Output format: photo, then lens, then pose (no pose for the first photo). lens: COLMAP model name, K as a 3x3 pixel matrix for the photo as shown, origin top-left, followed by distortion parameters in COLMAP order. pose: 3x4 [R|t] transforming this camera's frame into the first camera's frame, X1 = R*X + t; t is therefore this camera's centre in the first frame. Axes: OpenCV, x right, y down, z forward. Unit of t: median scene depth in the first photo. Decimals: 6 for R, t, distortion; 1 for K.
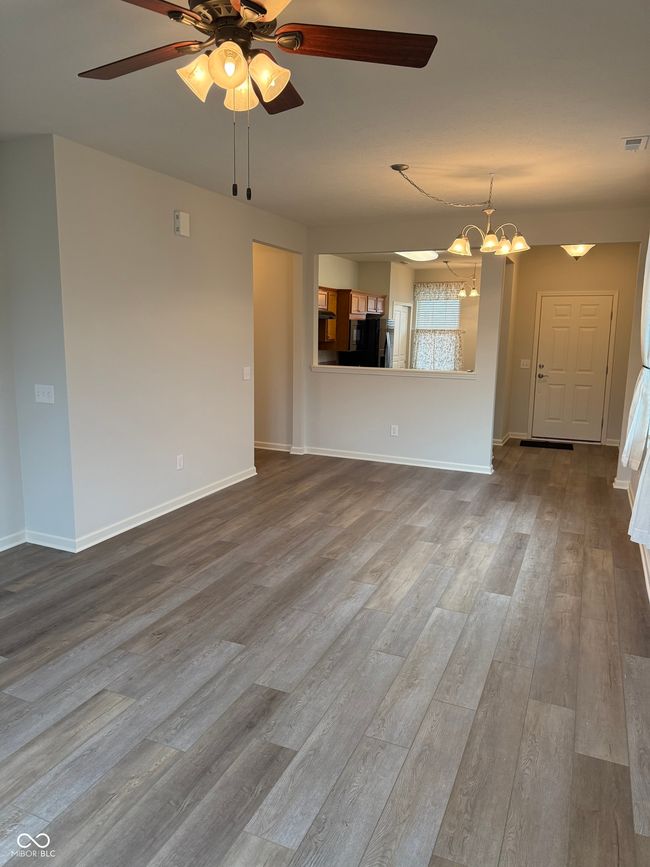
lens RADIAL K [[603.1, 0, 323.2], [0, 603.1, 430.6], [0, 0, 1]] dist [0.118818, -0.180538]
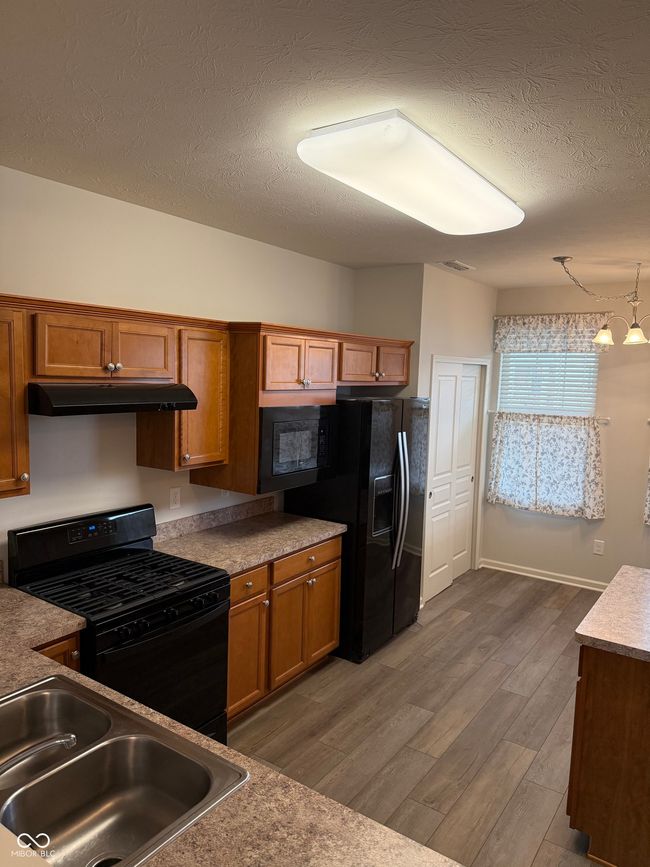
lens RADIAL K [[603.1, 0, 323.2], [0, 603.1, 430.6], [0, 0, 1]] dist [0.118818, -0.180538]
pose [[0.978624, 0.030060, -0.203449, 0.308168], [-0.045587, 0.996358, -0.072066, -0.295669], [0.200542, 0.079800, 0.976430, 1.341748]]
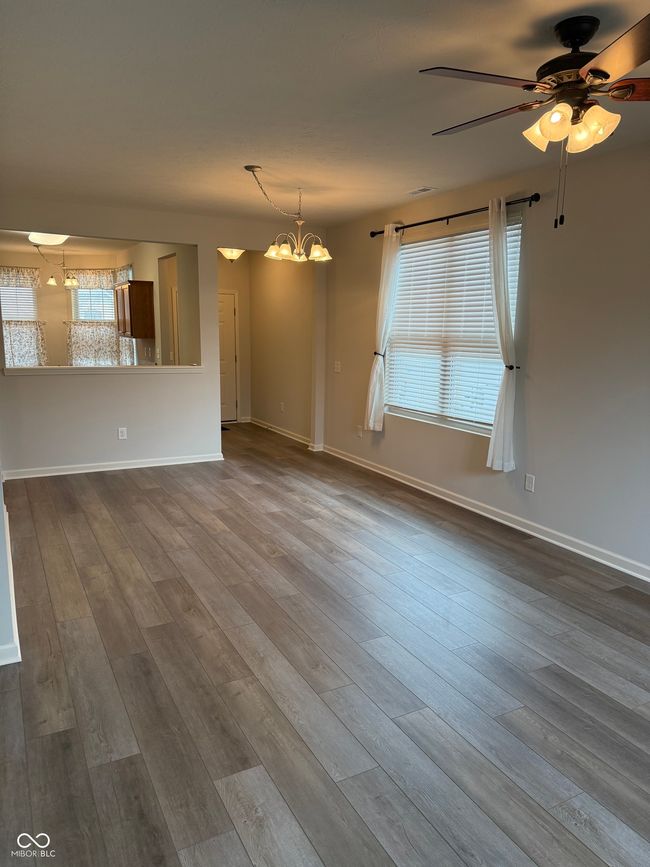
lens RADIAL K [[603.1, 0, 323.2], [0, 603.1, 430.6], [0, 0, 1]] dist [0.118818, -0.180538]
pose [[0.619808, -0.142042, 0.771792, -0.624181], [0.127687, 0.988631, 0.079407, -0.059892], [-0.774296, 0.049331, 0.630898, 0.268549]]
